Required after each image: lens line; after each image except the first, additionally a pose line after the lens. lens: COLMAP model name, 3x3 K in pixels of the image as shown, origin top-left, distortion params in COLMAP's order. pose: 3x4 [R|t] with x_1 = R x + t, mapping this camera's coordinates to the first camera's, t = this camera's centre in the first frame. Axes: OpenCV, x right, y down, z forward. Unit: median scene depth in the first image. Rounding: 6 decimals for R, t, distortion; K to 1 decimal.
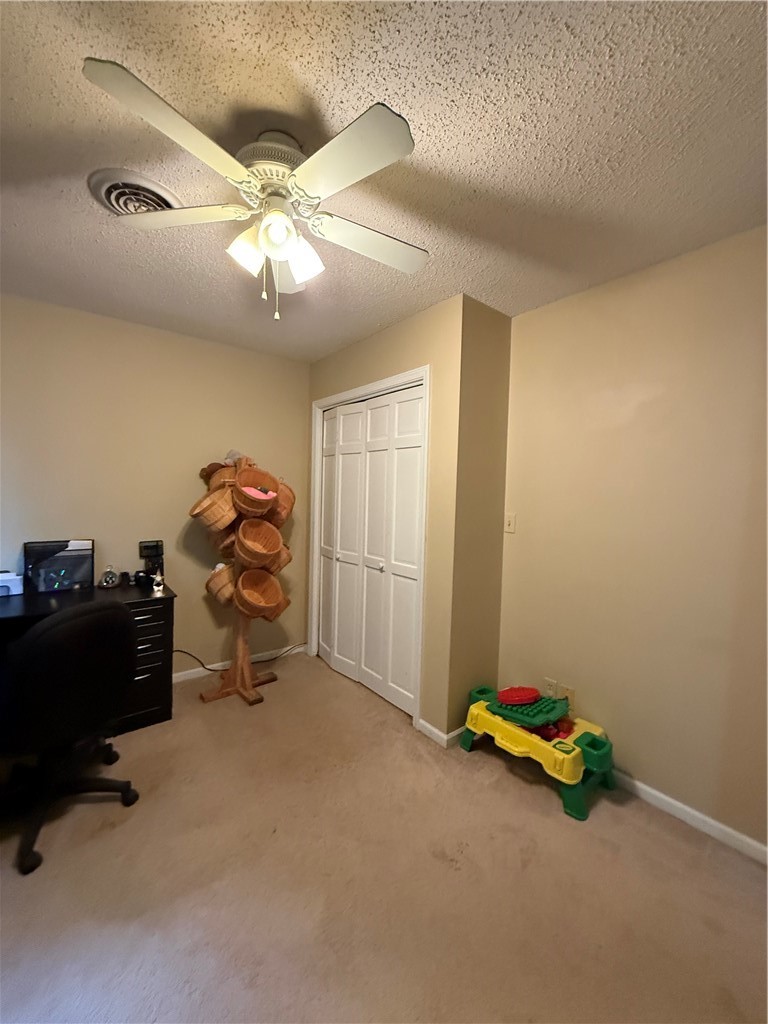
lens RADIAL K [[411.7, 0, 382.7], [0, 411.7, 509.9], [0, 0, 1]] dist [0.001443, -0.000394]
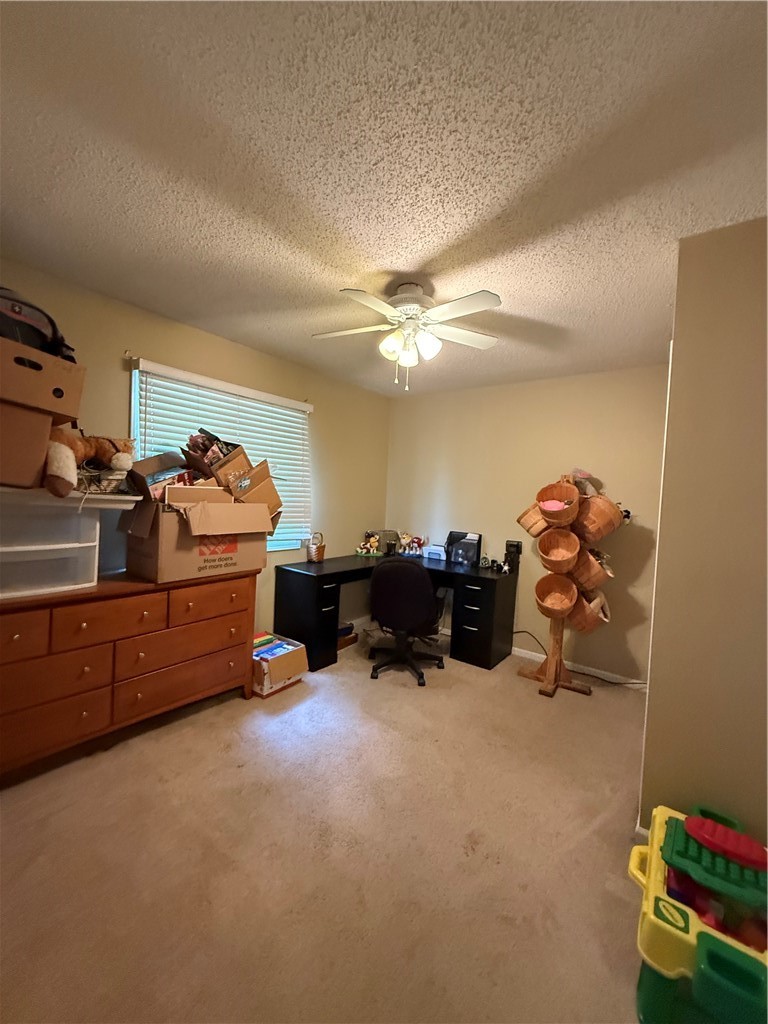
lens RADIAL K [[411.7, 0, 381.7], [0, 411.7, 510.2], [0, 0, 1]] dist [0.001443, -0.000394]
pose [[0.228450, 0.023337, -0.973276, 0.742356], [-0.089466, 0.995986, 0.002882, 0.011847], [0.969436, 0.086417, 0.229621, 0.312839]]
